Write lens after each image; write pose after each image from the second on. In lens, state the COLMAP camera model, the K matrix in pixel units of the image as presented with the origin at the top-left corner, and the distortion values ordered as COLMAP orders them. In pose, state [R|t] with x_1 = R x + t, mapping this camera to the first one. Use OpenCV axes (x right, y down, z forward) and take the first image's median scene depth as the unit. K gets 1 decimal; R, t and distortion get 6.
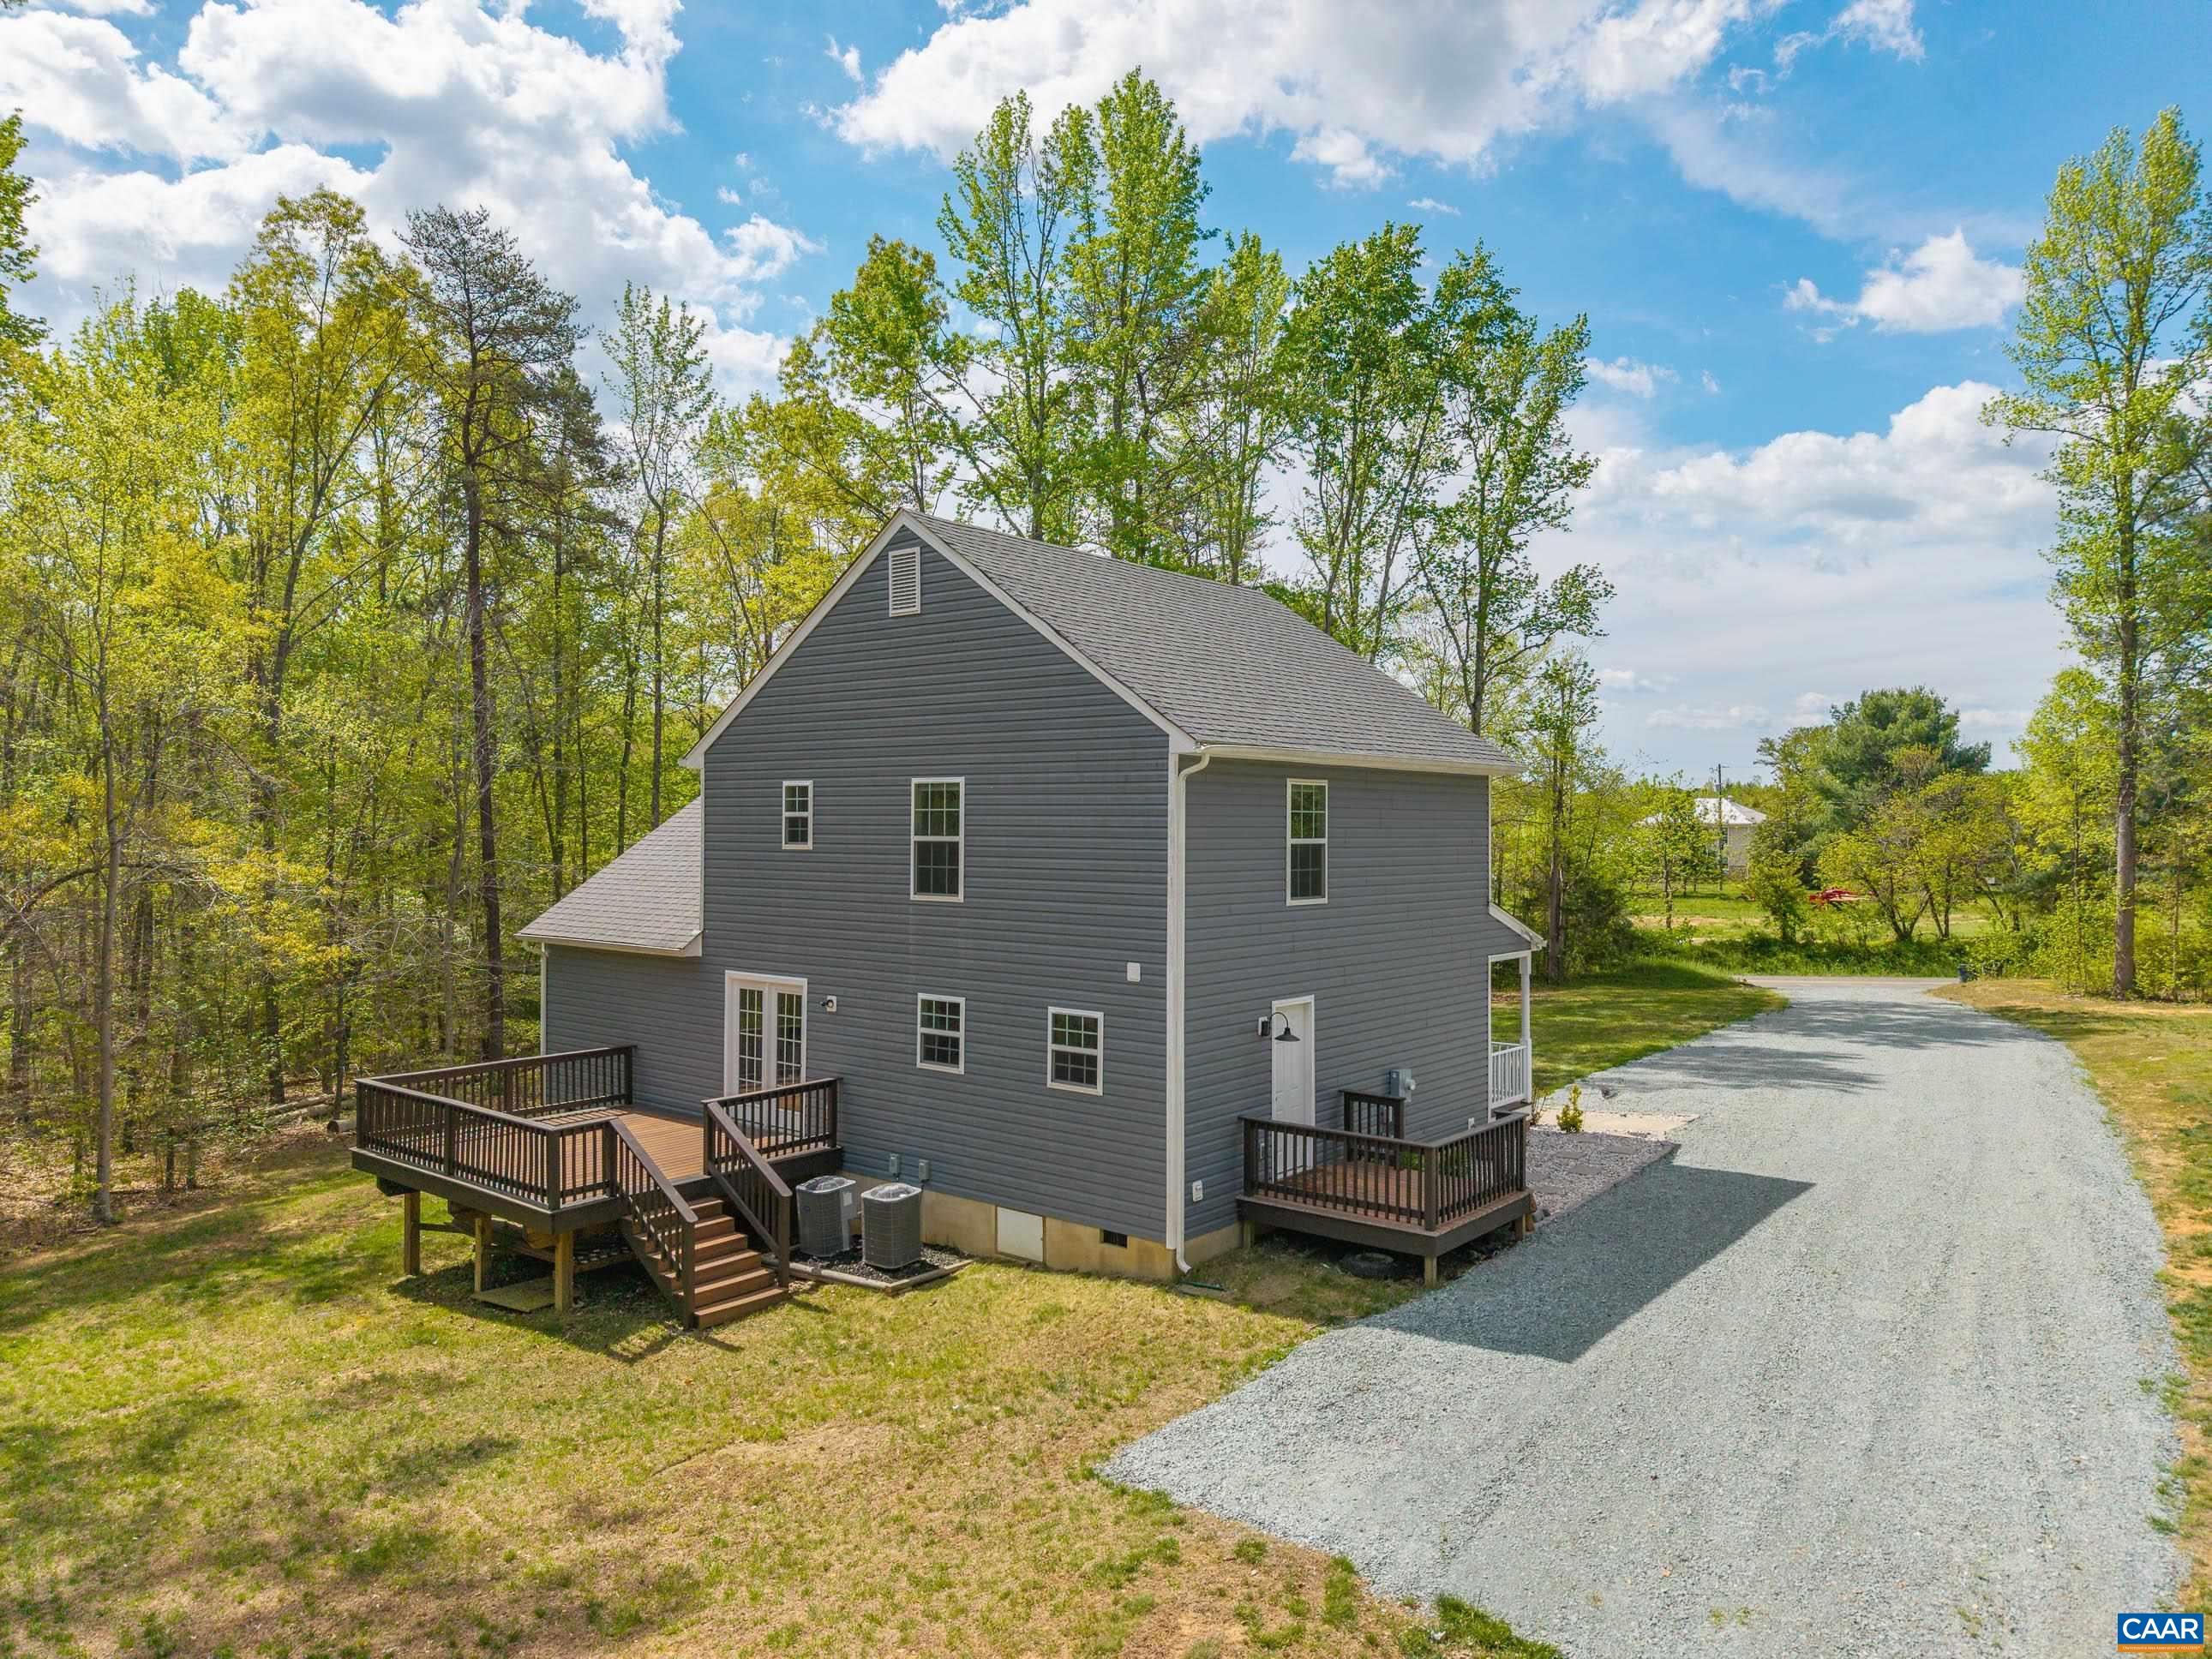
lens RADIAL K [[1494.1, 0, 1109.5], [0, 1494.1, 825.2], [0, 0, 1]] dist [0.010460, -0.009522]
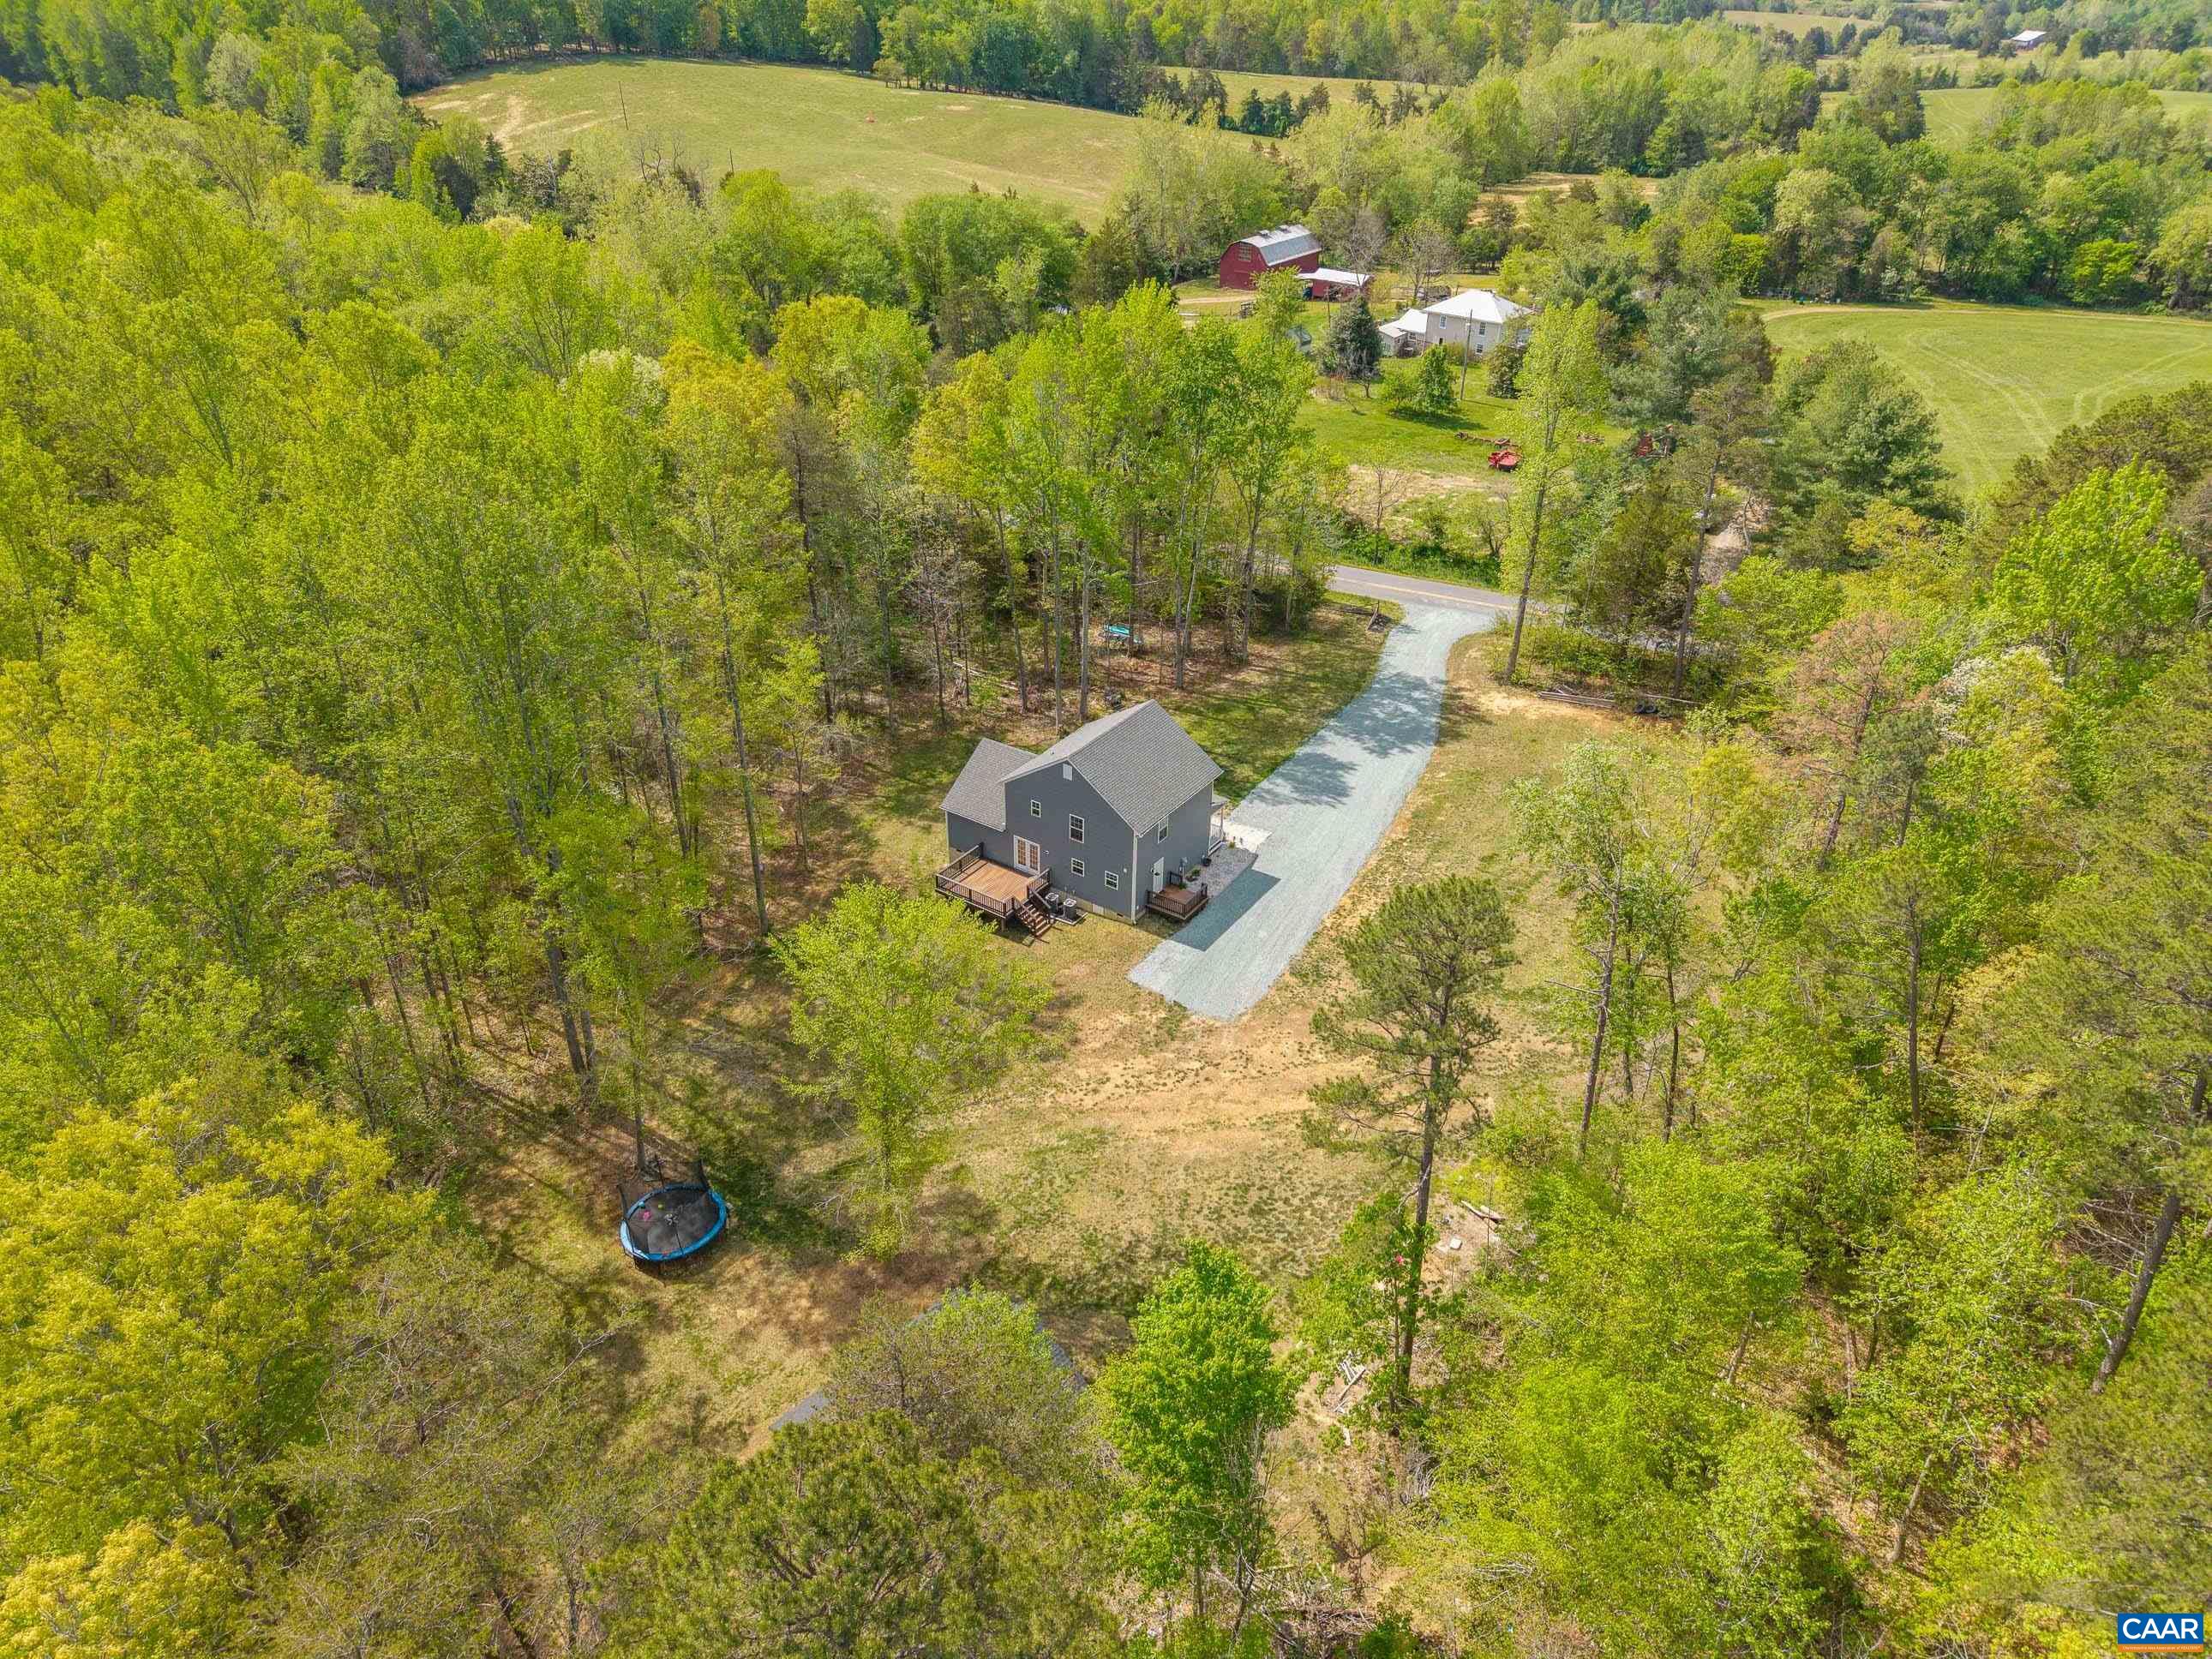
lens RADIAL K [[1494.1, 0, 1108.7], [0, 1494.1, 823.0], [0, 0, 1]] dist [0.010460, -0.009522]
pose [[0.996744, -0.042307, 0.068643, -0.336068], [0.001118, 0.858465, 0.512872, -2.336608], [-0.080626, -0.511125, 0.855717, -2.831901]]
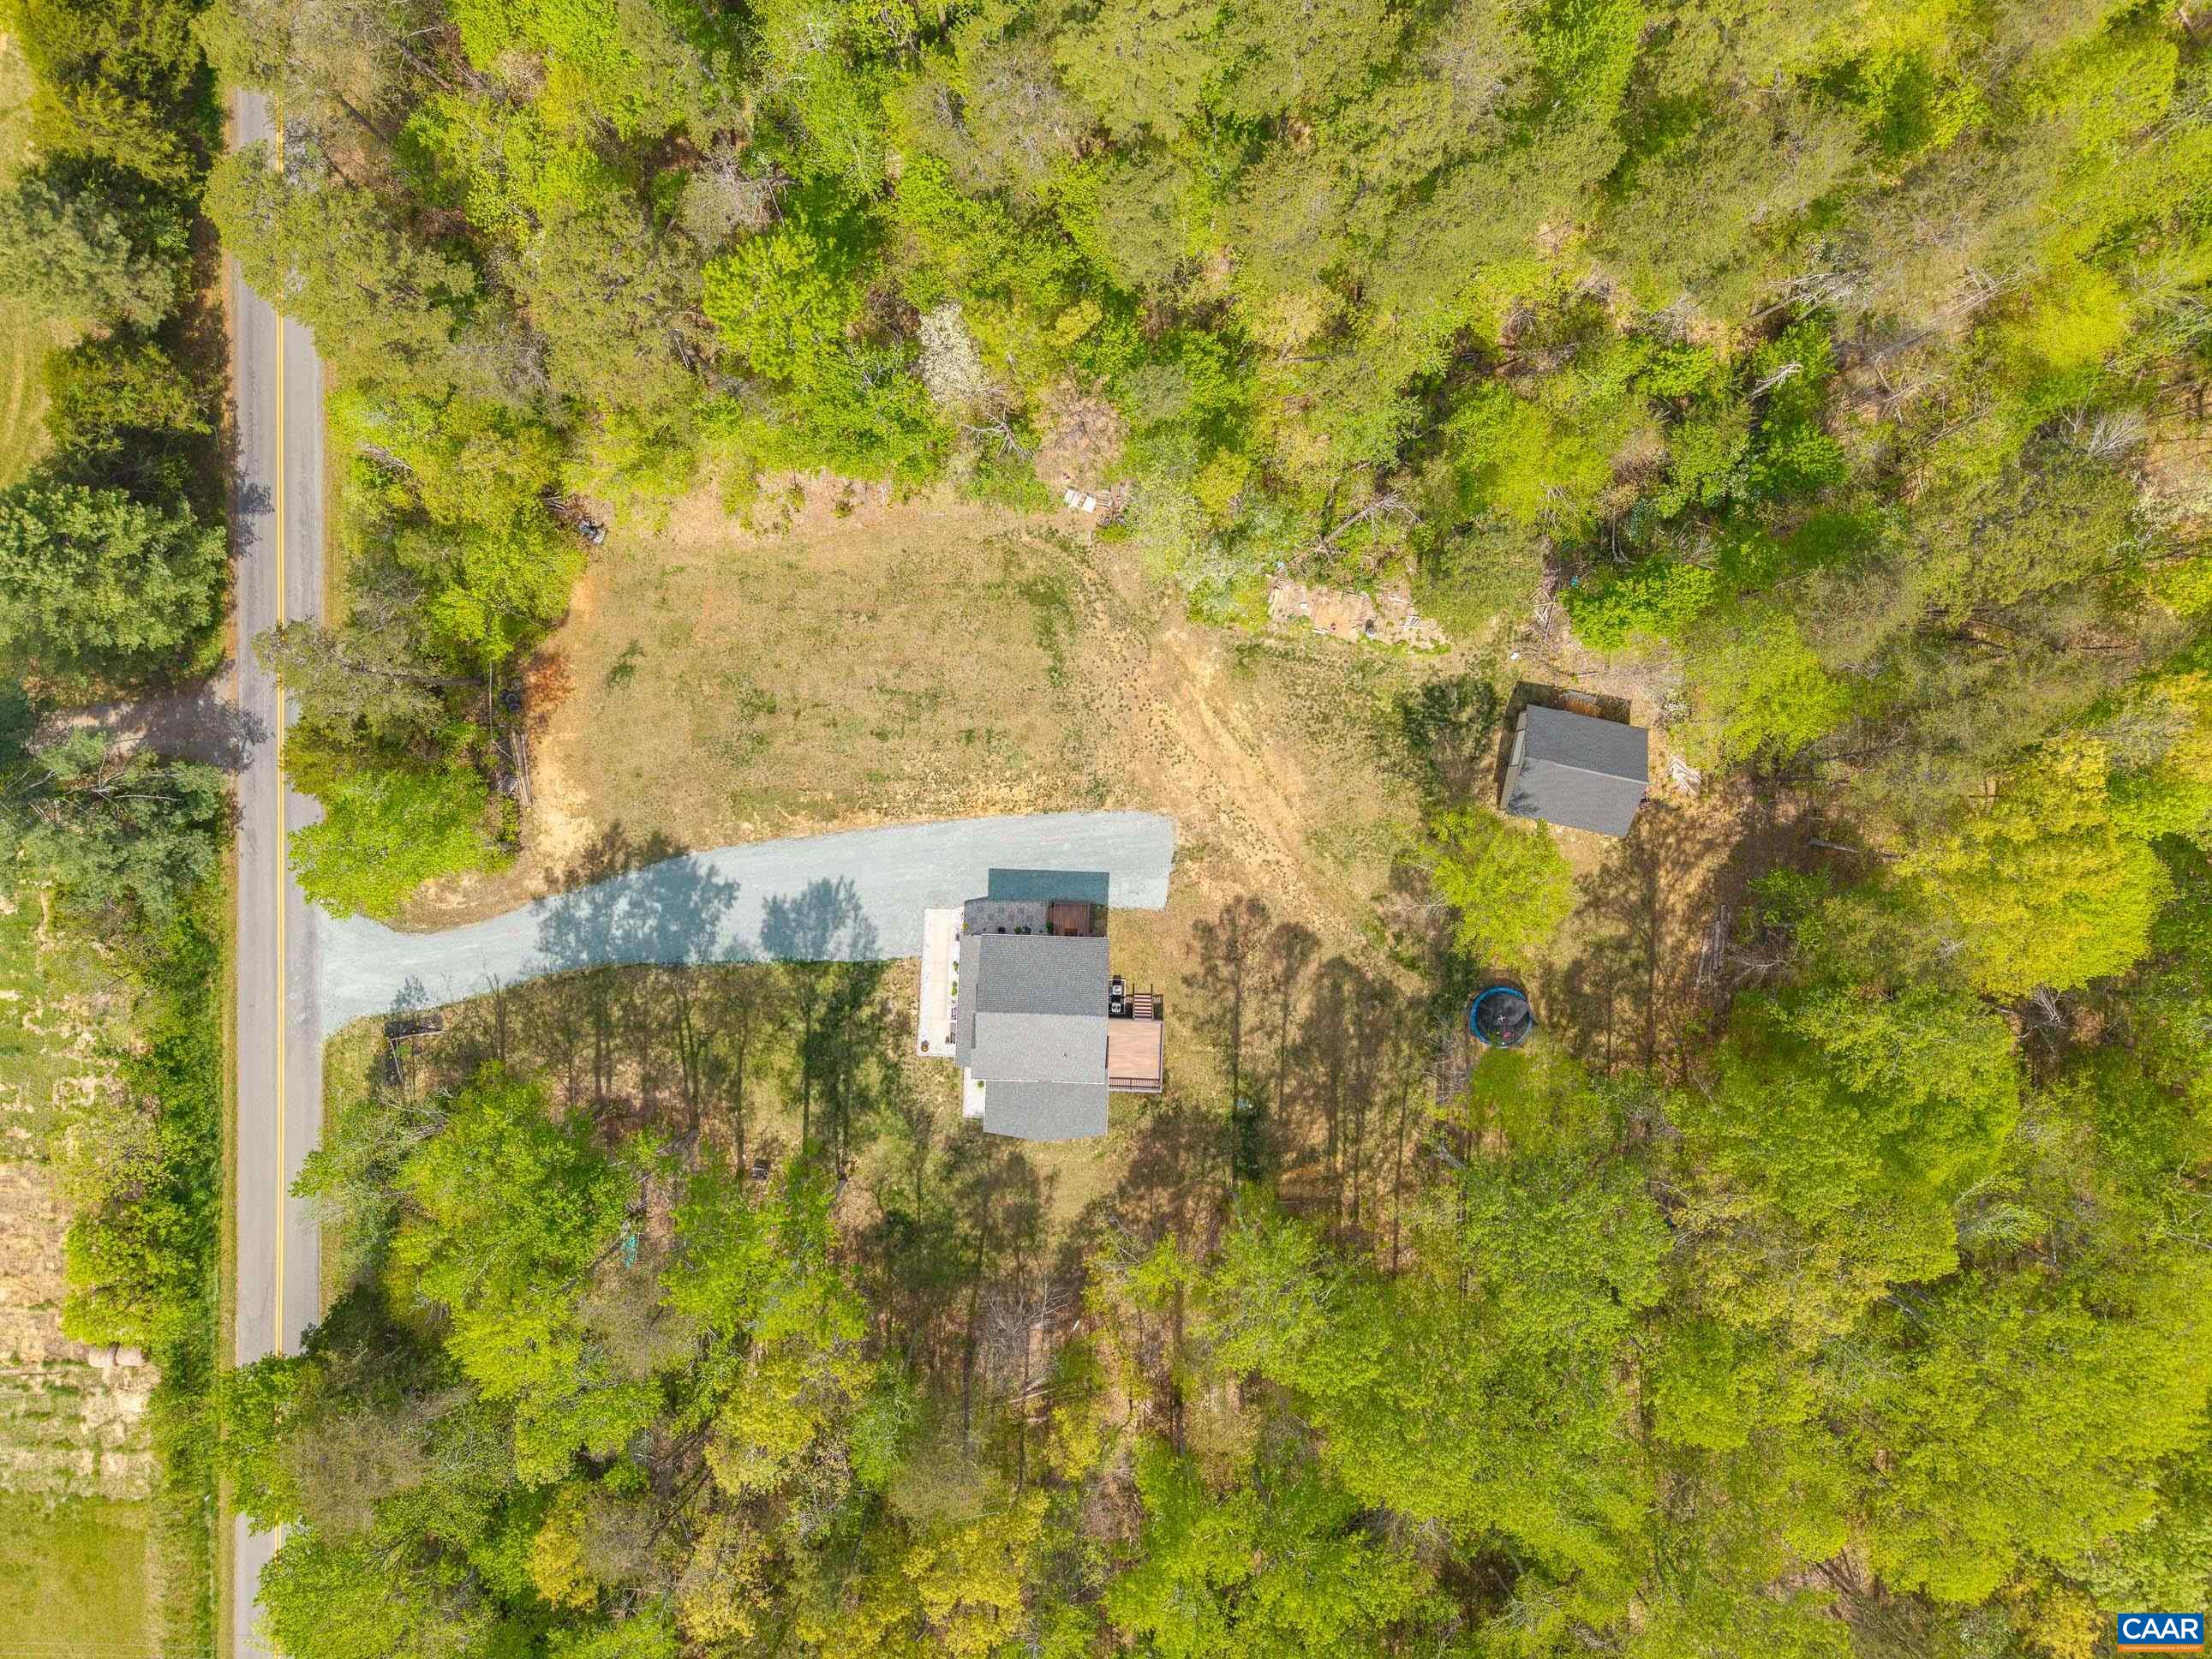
lens RADIAL K [[1494.4, 0, 1110.8], [0, 1494.4, 835.9], [0, 0, 1]] dist [0.010460, -0.009522]
pose [[-0.595755, -0.802750, -0.025861, 0.503621], [-0.024892, -0.013730, 0.999596, -5.643552], [-0.802781, 0.596158, -0.011803, 0.731942]]
